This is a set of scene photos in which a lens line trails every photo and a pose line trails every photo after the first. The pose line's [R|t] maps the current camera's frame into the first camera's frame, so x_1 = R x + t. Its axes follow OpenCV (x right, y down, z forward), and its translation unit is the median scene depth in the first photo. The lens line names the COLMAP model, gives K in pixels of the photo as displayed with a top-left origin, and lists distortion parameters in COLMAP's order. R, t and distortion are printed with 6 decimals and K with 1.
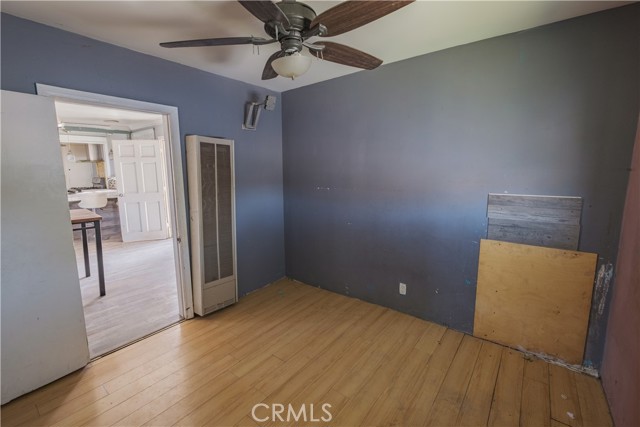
lens RADIAL K [[278.4, 0, 305.1], [0, 278.4, 212.6], [0, 0, 1]] dist [-0.002658, -0.000492]
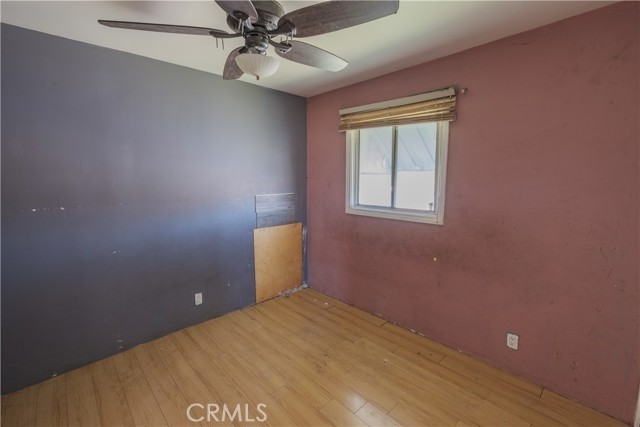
lens RADIAL K [[286.7, 0, 320.0], [0, 286.7, 213.5], [0, 0, 1]] dist [-0.018749, -0.000025]
pose [[0.112311, -0.119699, 0.986437, -0.700614], [0.153147, 0.982942, 0.101838, -0.073977], [-0.981801, 0.139632, 0.128727, 0.514036]]
